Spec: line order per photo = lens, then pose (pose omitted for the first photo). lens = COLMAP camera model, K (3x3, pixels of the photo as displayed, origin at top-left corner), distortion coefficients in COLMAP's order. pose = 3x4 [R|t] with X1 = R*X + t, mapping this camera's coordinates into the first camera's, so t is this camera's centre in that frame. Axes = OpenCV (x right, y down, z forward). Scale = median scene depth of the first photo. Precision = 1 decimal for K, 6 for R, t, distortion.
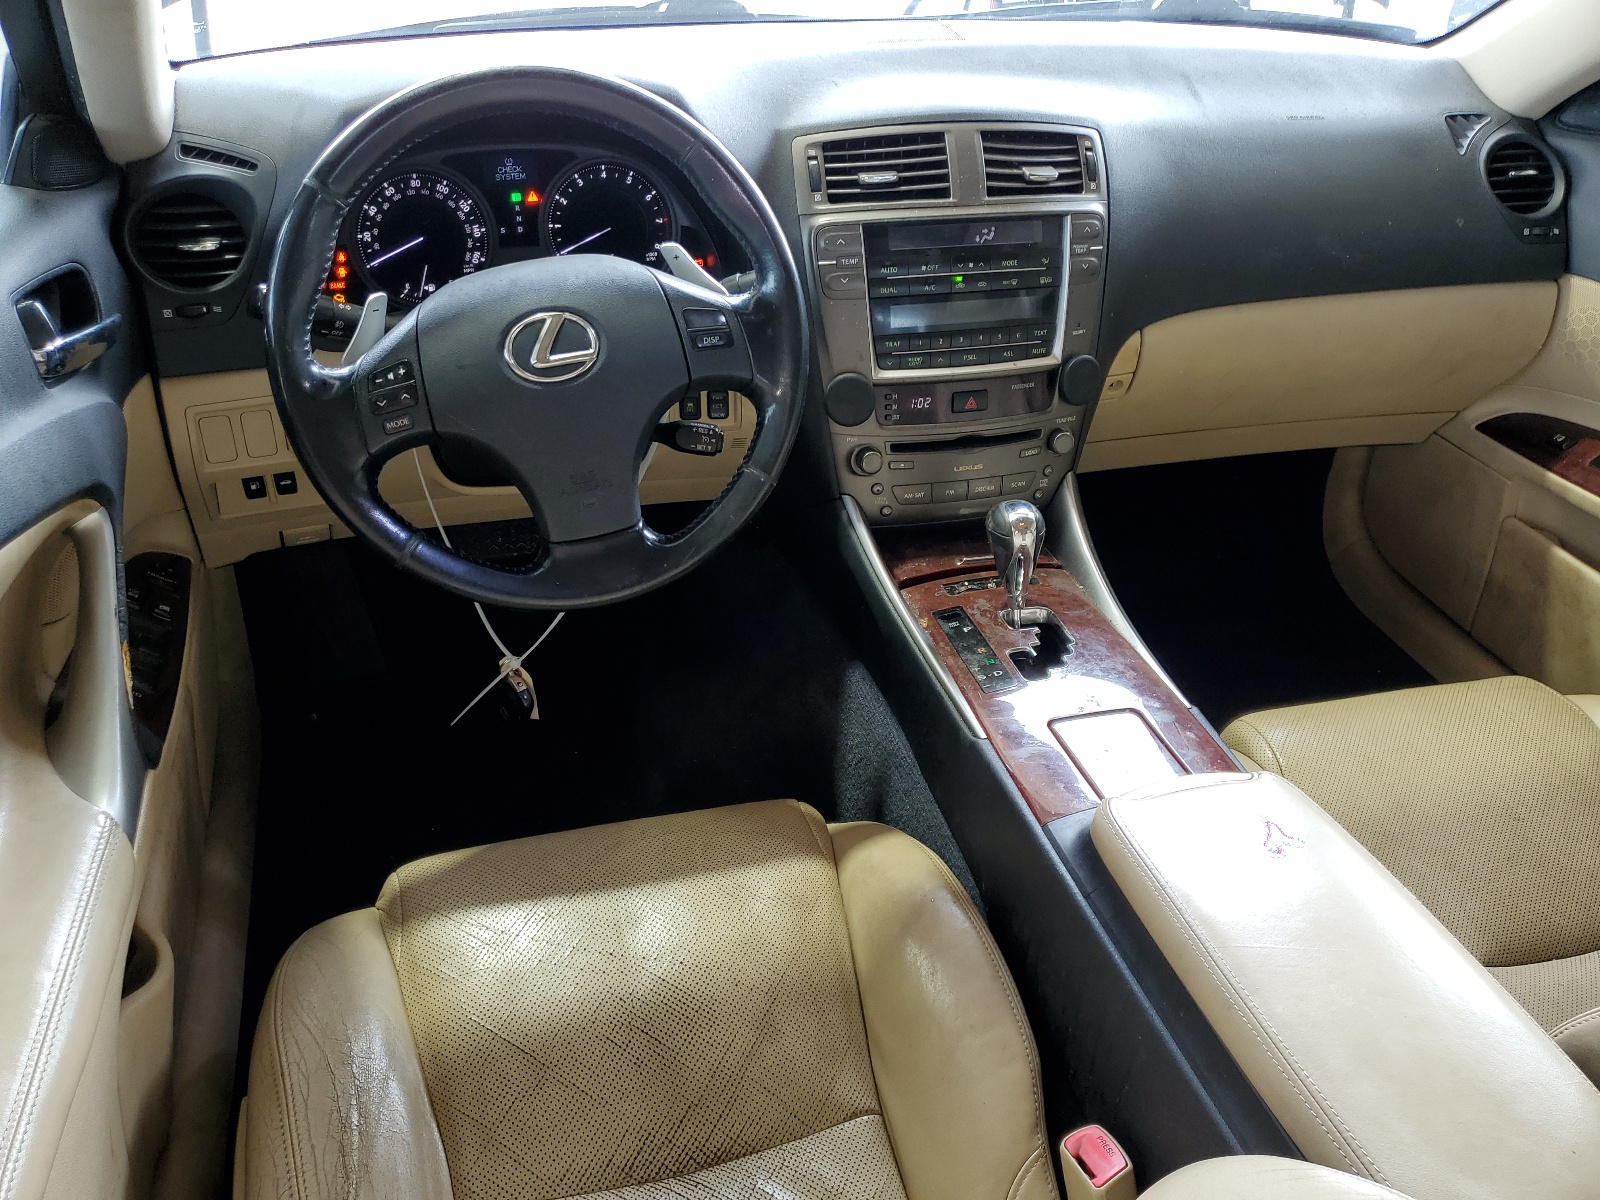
lens RADIAL K [[1191.6, 0, 795.3], [0, 1191.6, 611.2], [0, 0, 1]] dist [-0.000015, -0.000741]
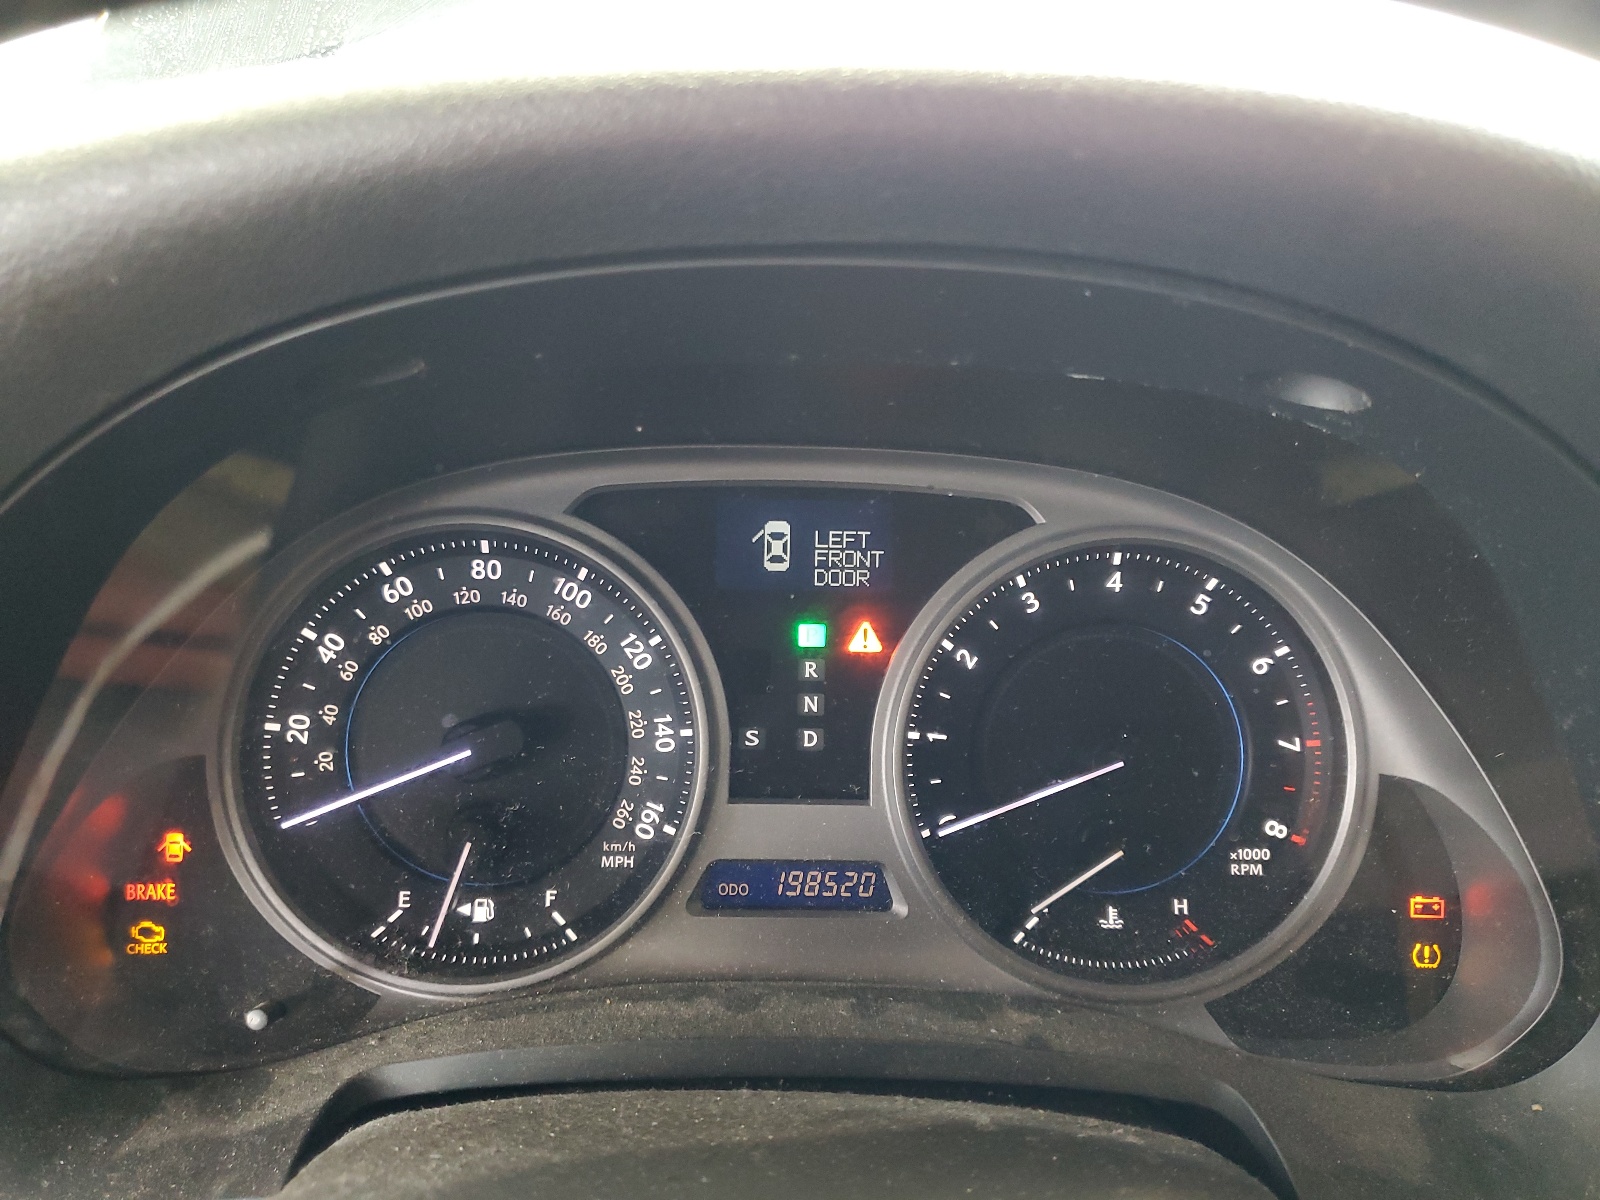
lens RADIAL K [[1191.6, 0, 799.3], [0, 1191.6, 599.3], [0, 0, 1]] dist [-0.000015, -0.000741]
pose [[0.968411, 0.063546, -0.241128, -0.169366], [-0.141929, 0.935535, -0.323466, -0.264239], [0.205028, 0.347471, 0.915001, 0.738648]]
